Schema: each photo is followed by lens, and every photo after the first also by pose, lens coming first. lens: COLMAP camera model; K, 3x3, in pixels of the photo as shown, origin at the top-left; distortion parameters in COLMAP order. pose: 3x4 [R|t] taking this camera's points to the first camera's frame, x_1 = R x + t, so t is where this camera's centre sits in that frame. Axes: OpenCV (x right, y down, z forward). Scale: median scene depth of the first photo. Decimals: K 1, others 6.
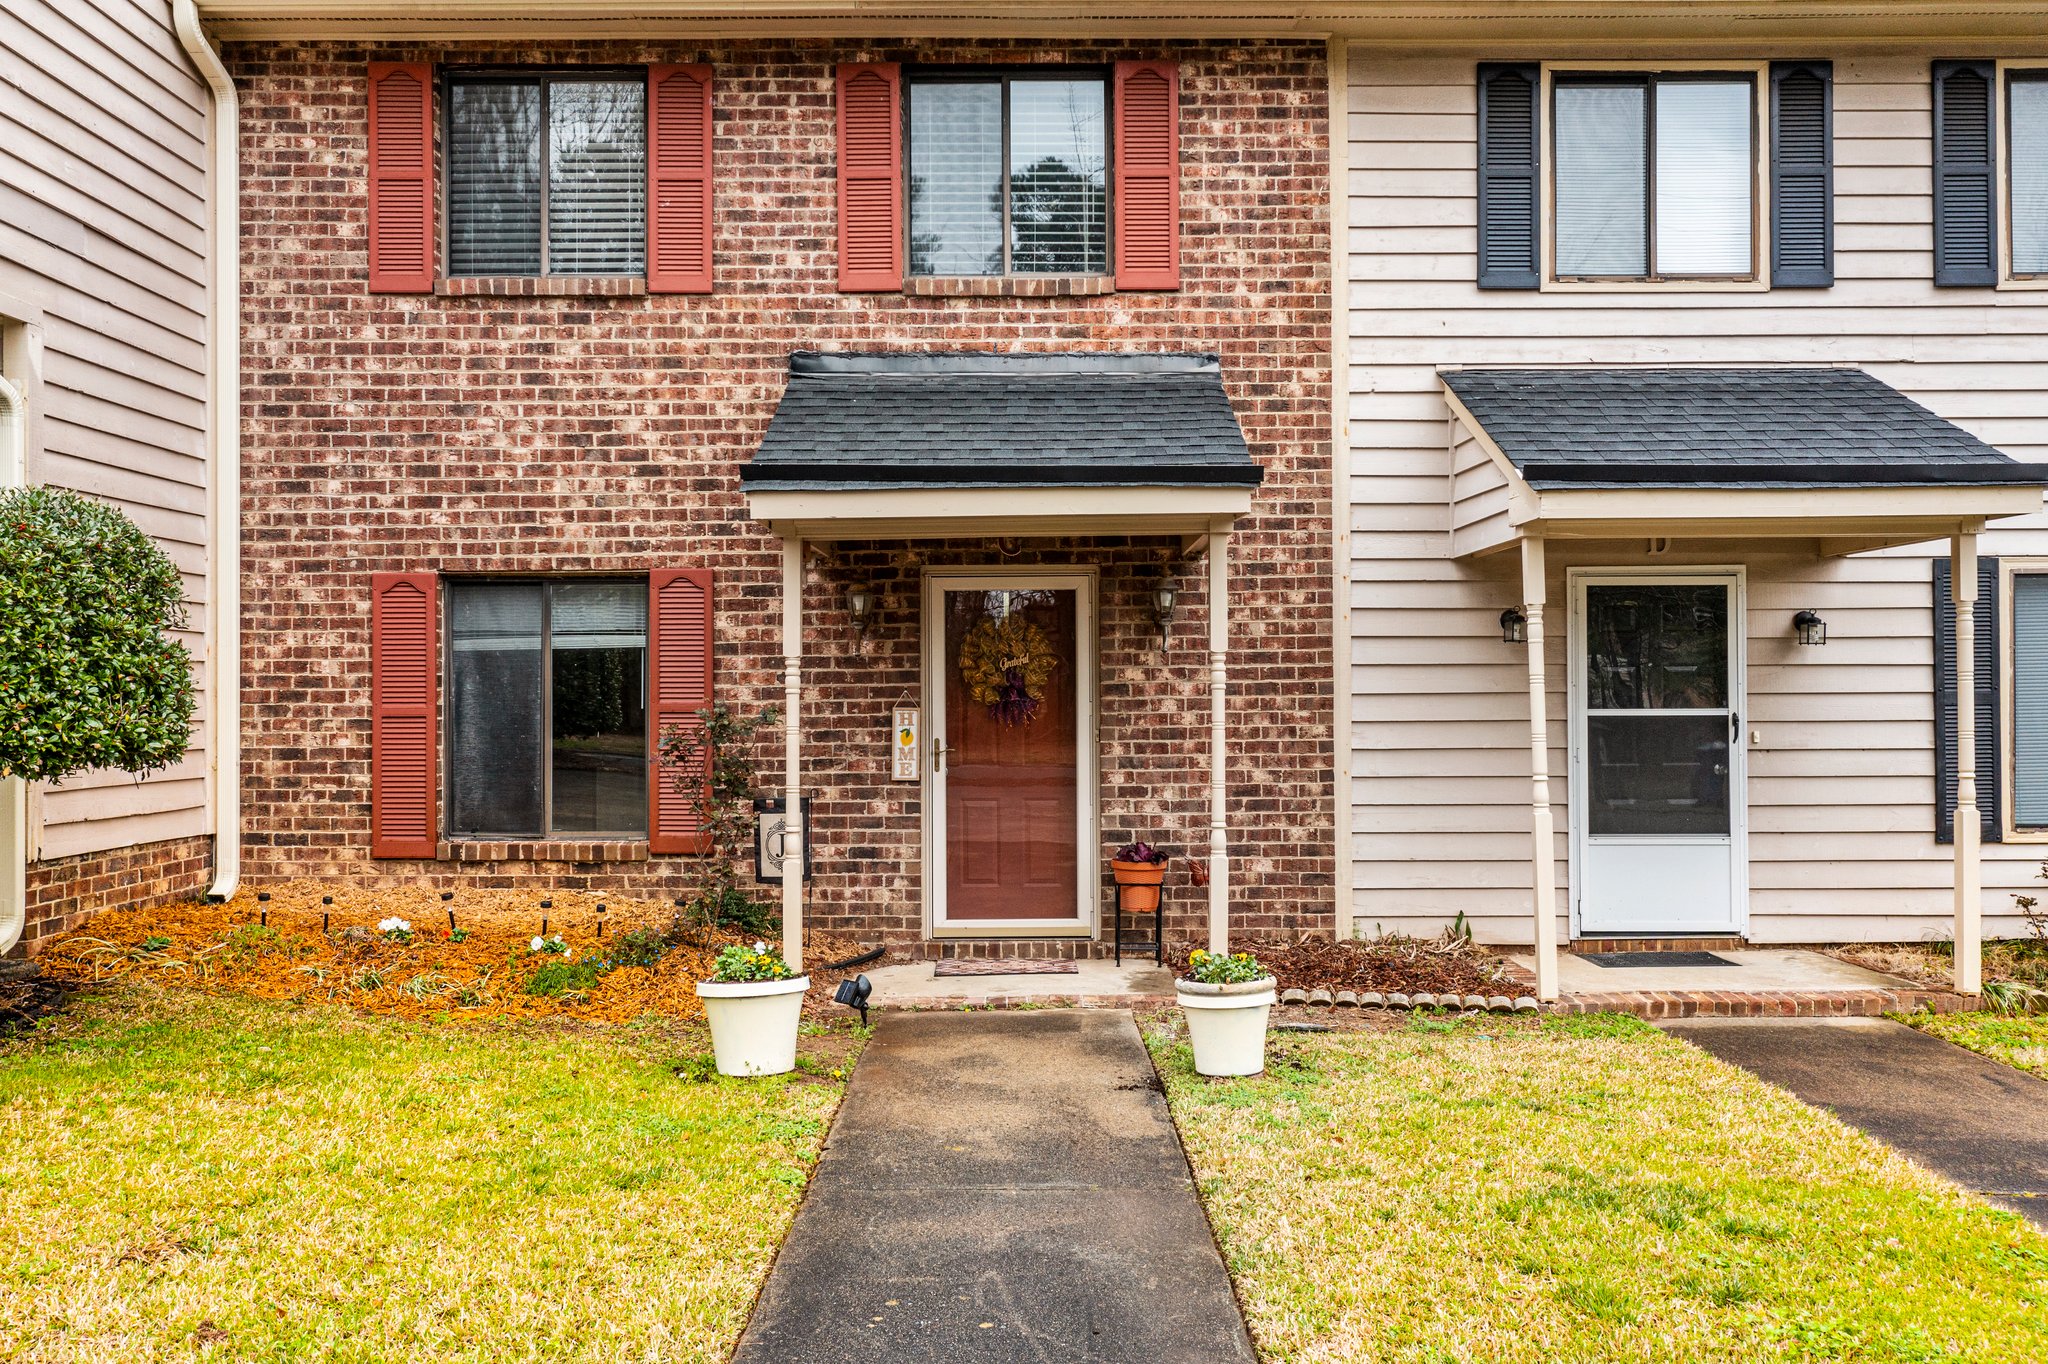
lens RADIAL K [[1627.5, 0, 1024.0], [0, 1627.5, 682.0], [0, 0, 1]] dist [-0.000619, 0.018011]
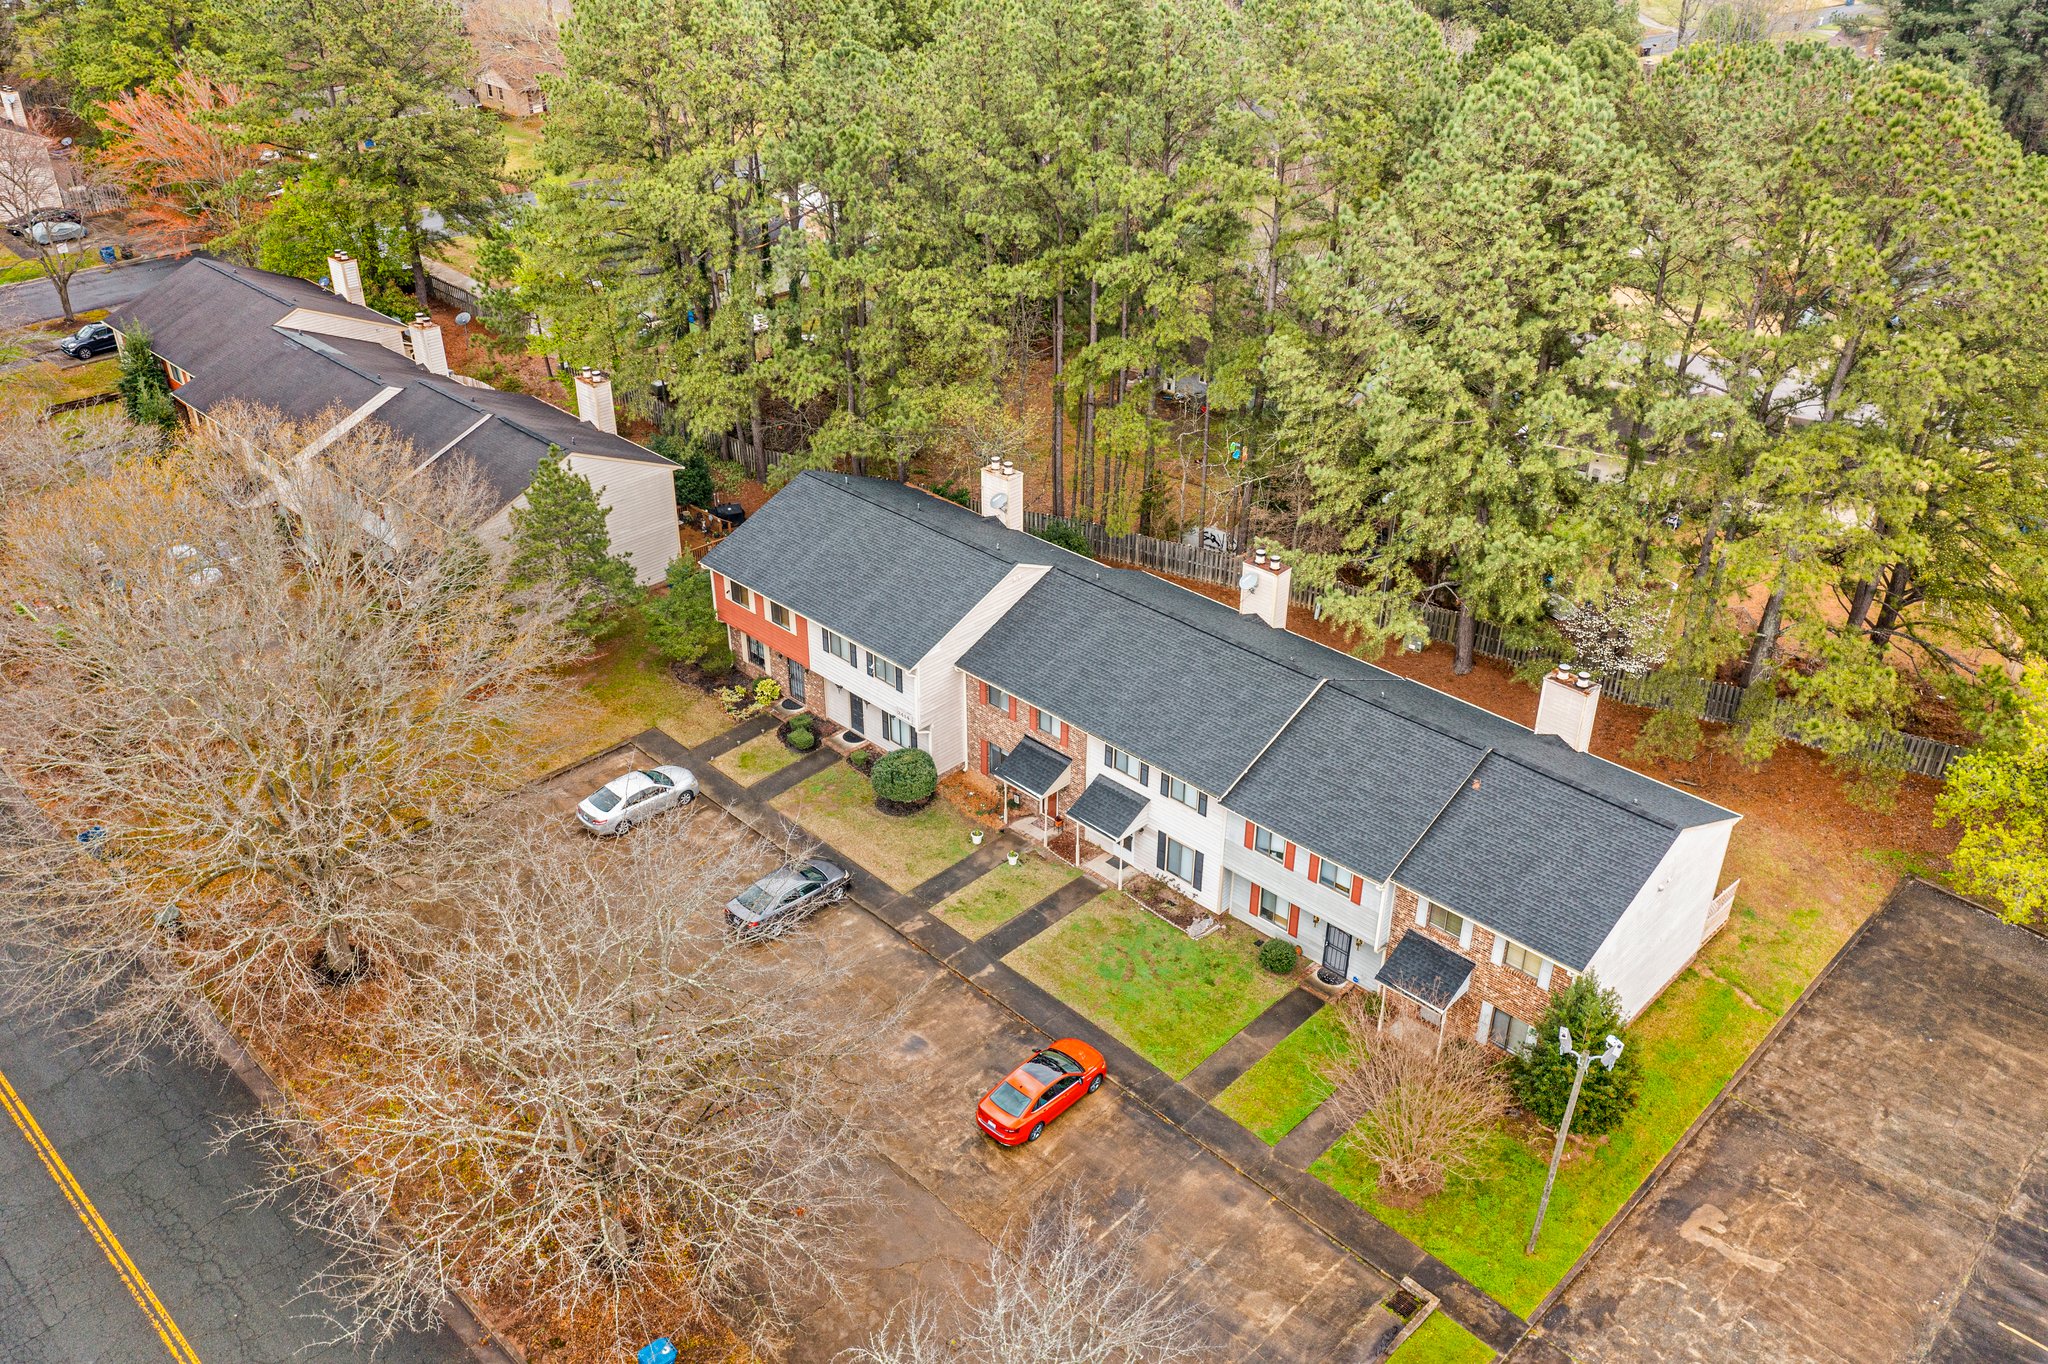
lens RADIAL K [[1627.1, 0, 1023.5], [0, 1627.1, 689.2], [0, 0, 1]] dist [-0.006006, 0.017089]
pose [[0.712710, 0.360475, -0.601750, 3.757700], [0.002808, 0.856381, 0.516337, -3.762042], [0.701454, -0.369688, 0.609339, -2.955861]]
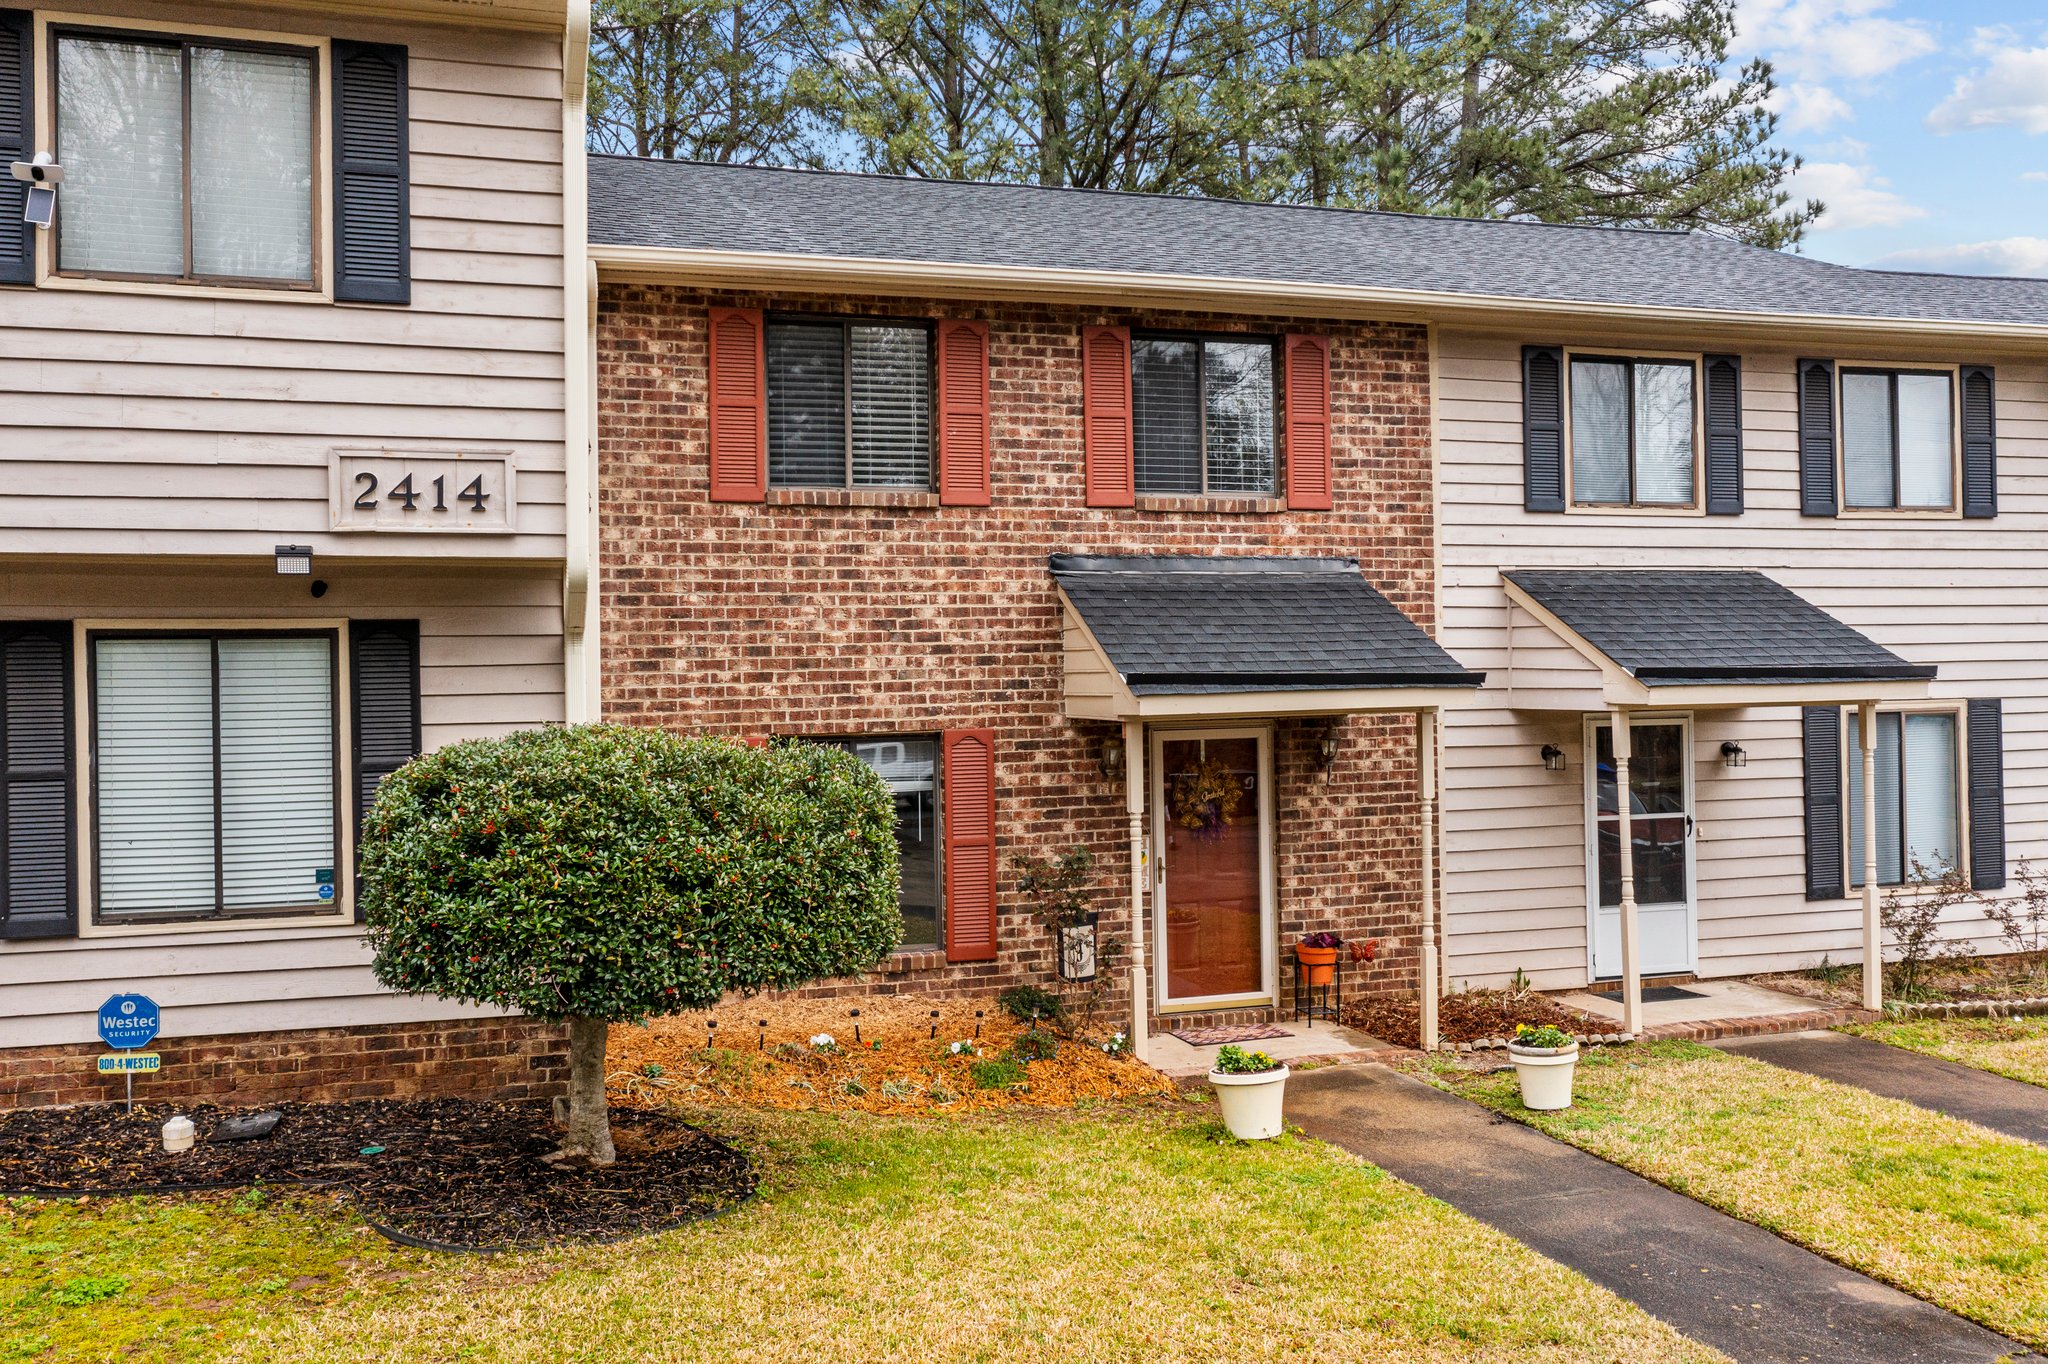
lens RADIAL K [[1663.4, 0, 1021.9], [0, 1663.4, 676.8], [0, 0, 1]] dist [-0.002380, 0.012528]
pose [[0.959097, -0.011541, 0.282841, -0.526691], [0.011580, 0.999932, 0.001534, -0.110514], [-0.282839, 0.001804, 0.959166, -0.219484]]
